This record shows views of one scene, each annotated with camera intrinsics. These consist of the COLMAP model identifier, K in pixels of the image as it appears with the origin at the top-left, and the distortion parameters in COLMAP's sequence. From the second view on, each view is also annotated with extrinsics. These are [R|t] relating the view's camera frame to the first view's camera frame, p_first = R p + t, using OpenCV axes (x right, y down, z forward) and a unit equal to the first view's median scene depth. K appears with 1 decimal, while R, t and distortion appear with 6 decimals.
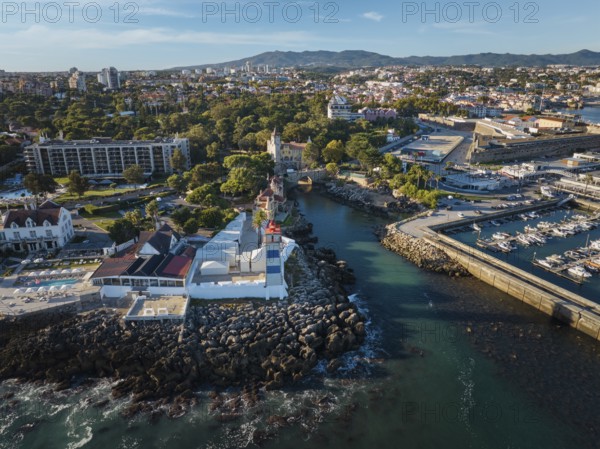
lens RADIAL K [[419.7, 0, 303.6], [0, 419.7, 223.8], [0, 0, 1]] dist [-0.036417, 0.005588]
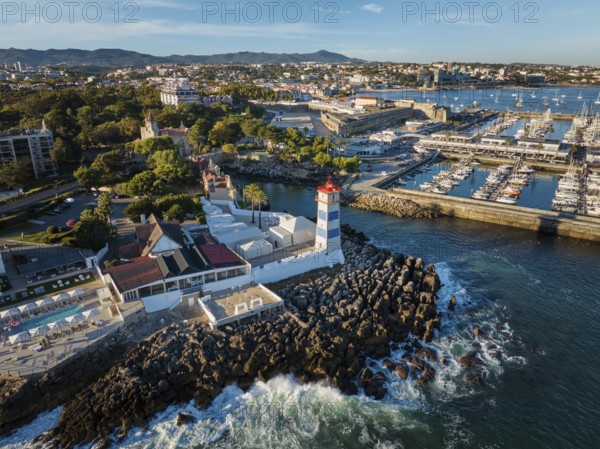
lens RADIAL K [[419.7, 0, 303.6], [0, 419.7, 223.8], [0, 0, 1]] dist [-0.036417, 0.005588]
pose [[0.866841, -0.172739, 0.467704, -0.472752], [0.171904, 0.984092, 0.044851, 0.031540], [-0.468012, 0.041521, 0.882746, 0.191030]]
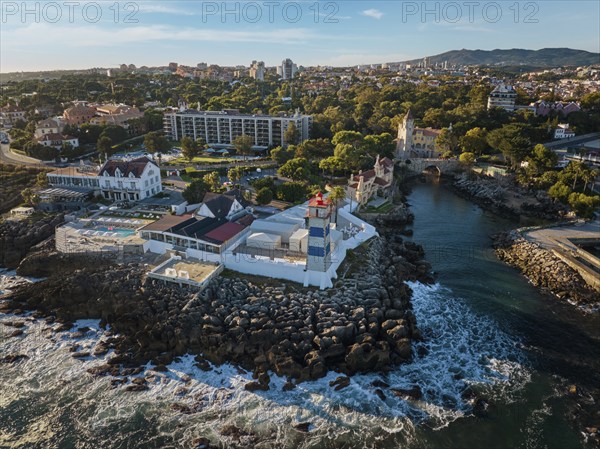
lens RADIAL K [[419.7, 0, 303.6], [0, 419.7, 223.8], [0, 0, 1]] dist [-0.036417, 0.005588]
pose [[0.920071, 0.136869, -0.367064, 0.169912], [-0.135937, 0.990307, 0.028523, 0.030703], [0.367410, 0.023655, 0.929758, 0.194974]]
